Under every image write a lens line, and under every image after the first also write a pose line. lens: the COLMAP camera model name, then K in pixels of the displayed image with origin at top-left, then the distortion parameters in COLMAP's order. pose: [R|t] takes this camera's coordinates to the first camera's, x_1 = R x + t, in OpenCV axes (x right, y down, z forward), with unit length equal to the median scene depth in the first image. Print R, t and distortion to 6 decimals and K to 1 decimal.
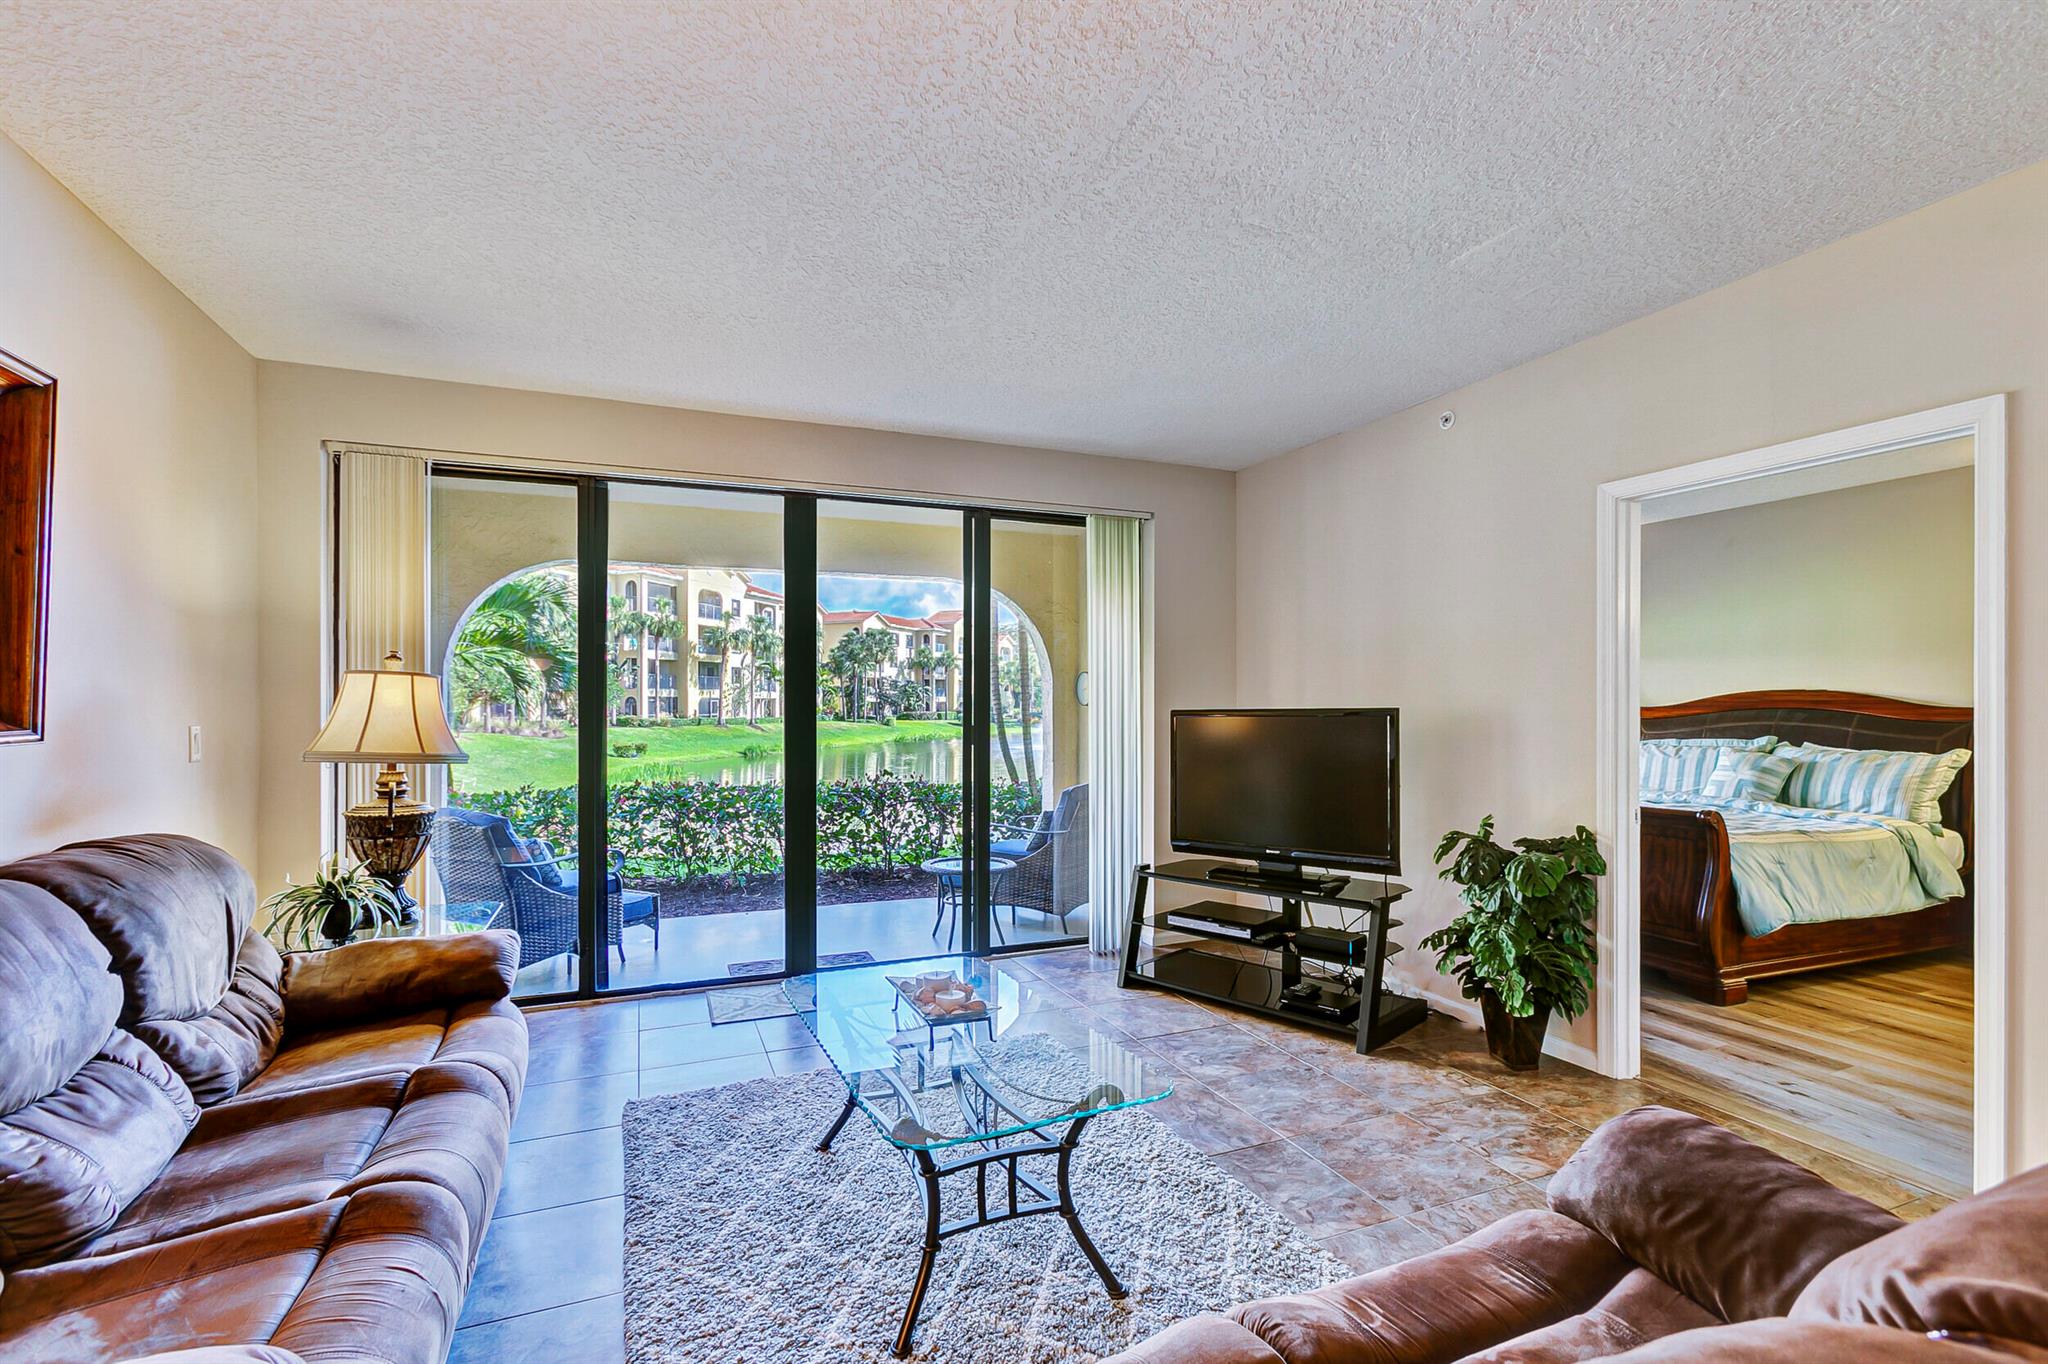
lens RADIAL K [[932.6, 0, 1026.5], [0, 932.6, 705.2], [0, 0, 1]] dist [0.003068, 0.000714]
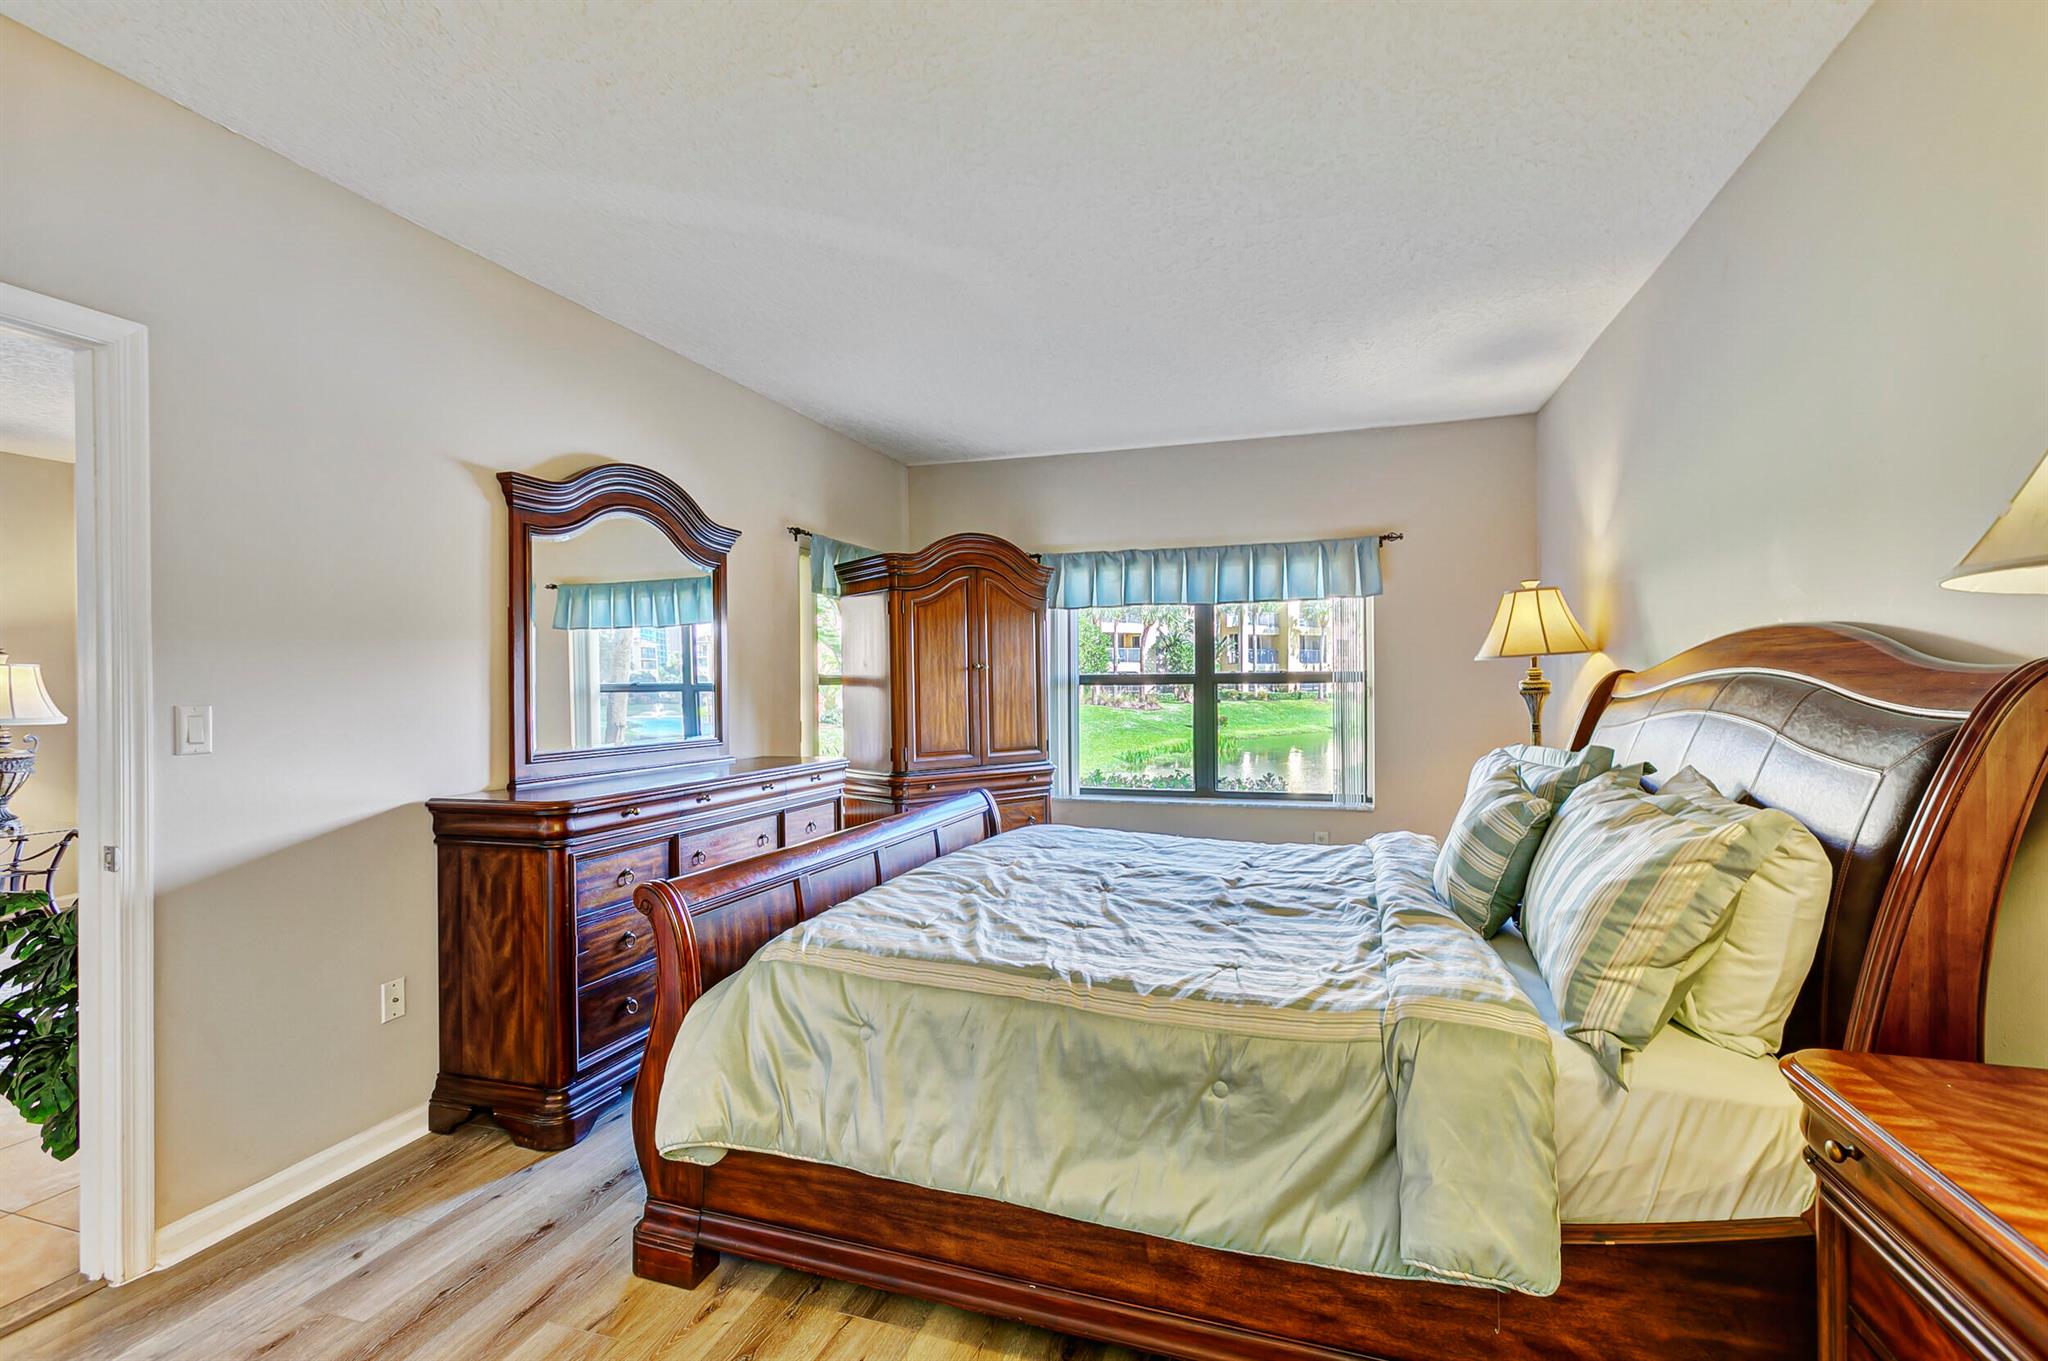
lens RADIAL K [[927.8, 0, 1009.4], [0, 927.8, 696.1], [0, 0, 1]] dist [0.007405, 0.001266]
pose [[0.753414, 0.006805, -0.657512, 1.174163], [0.005219, 0.999853, 0.016328, 0.004601], [0.657526, -0.015733, 0.753267, 0.729742]]
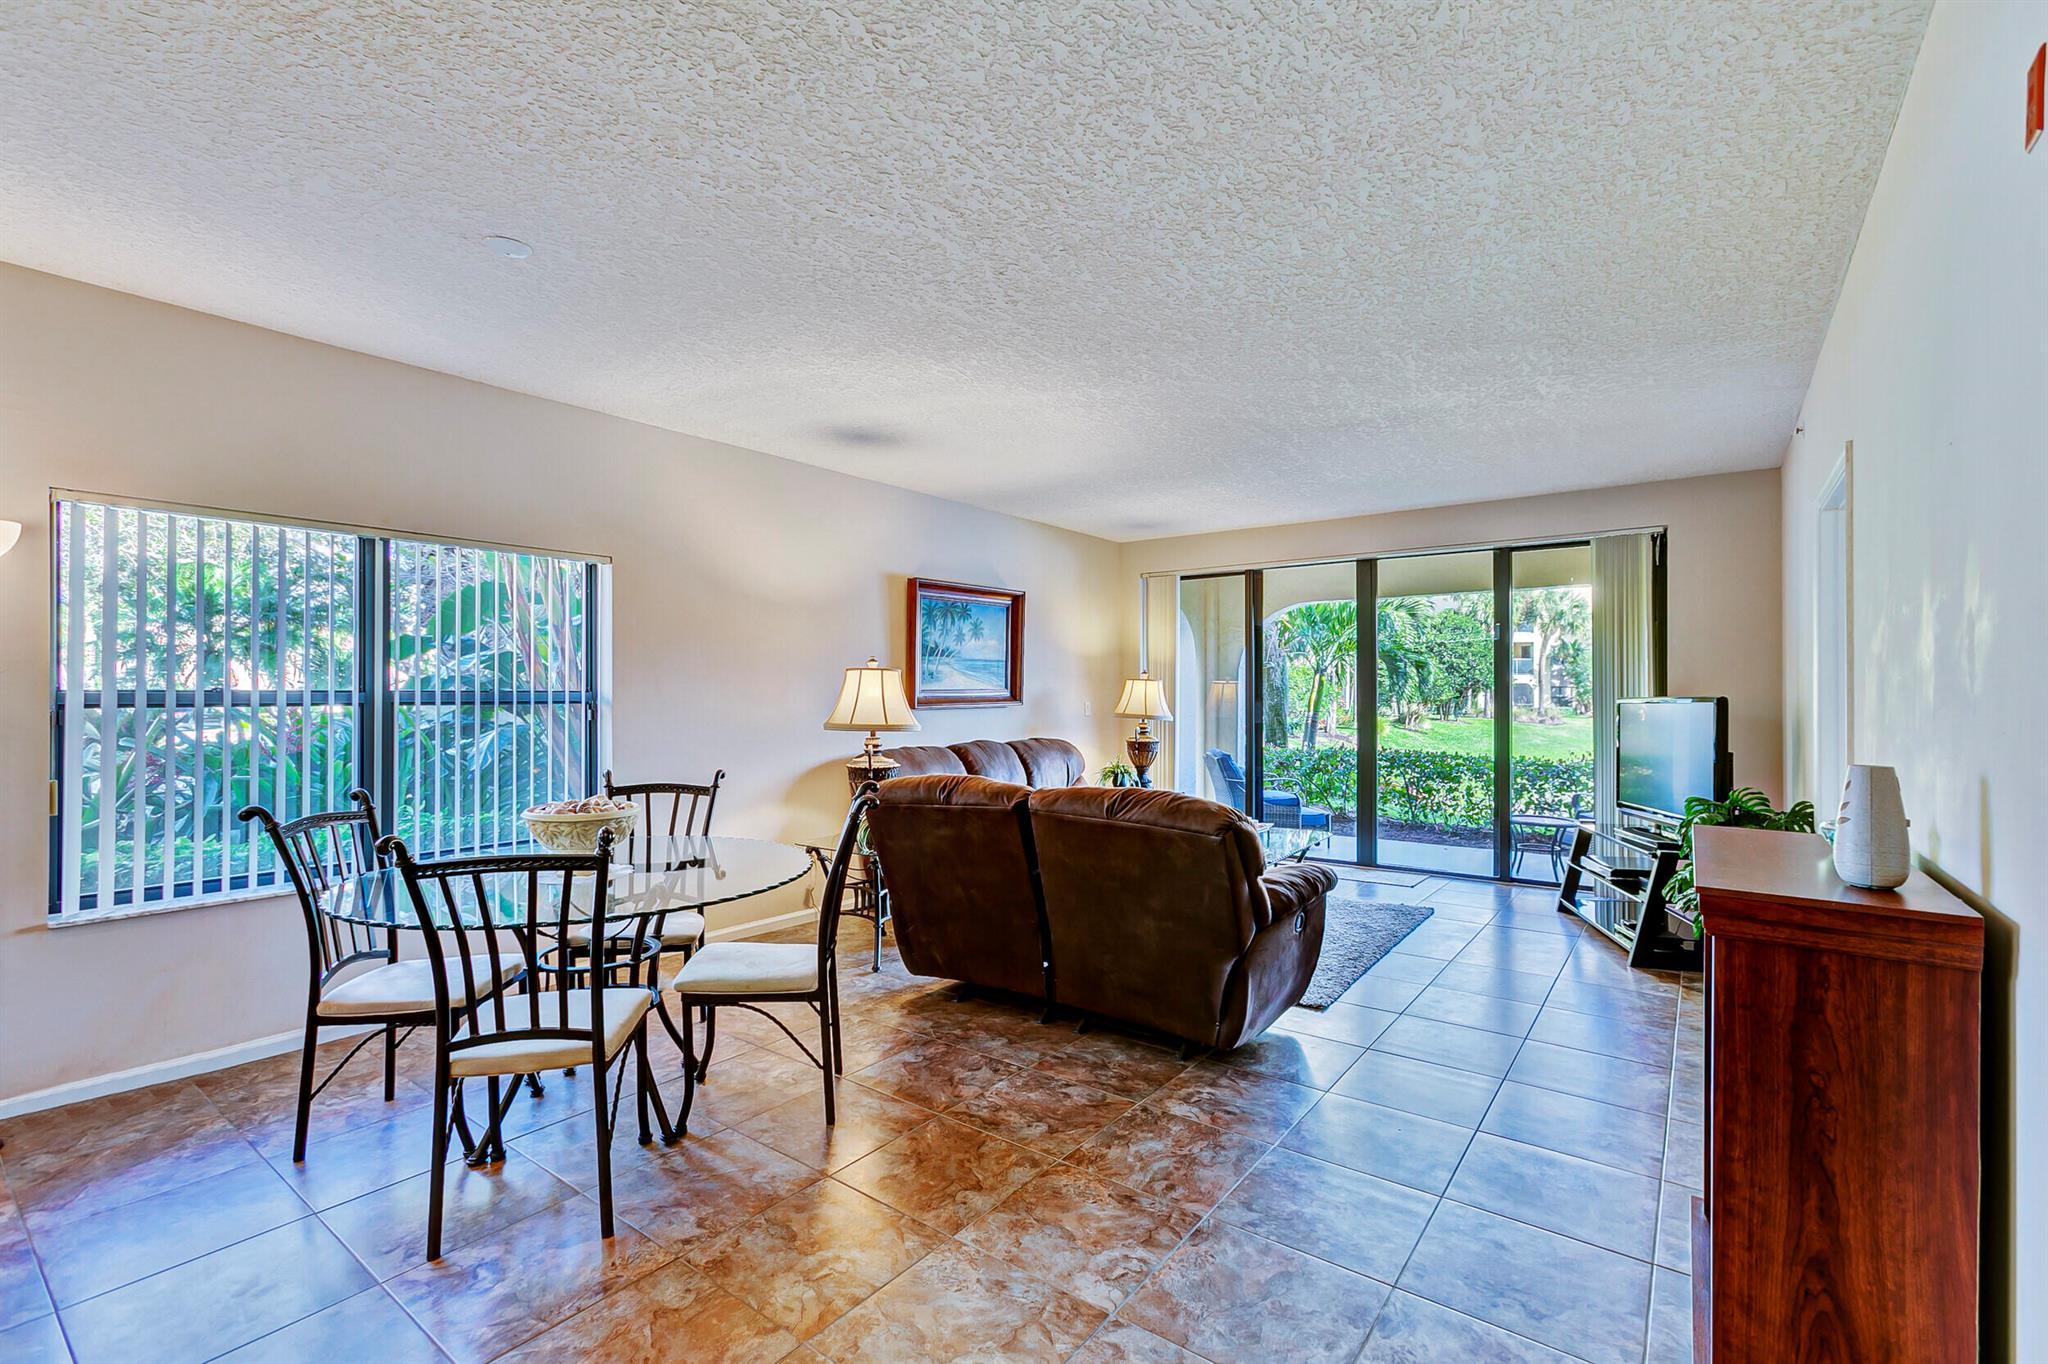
lens RADIAL K [[912.4, 0, 1030.0], [0, 912.4, 704.4], [0, 0, 1]] dist [0.007942, 0.000266]
pose [[0.508202, 0.011147, -0.861166, 0.861974], [0.000304, 0.999914, 0.013122, -0.001947], [0.861238, -0.006930, 0.508155, -0.295004]]
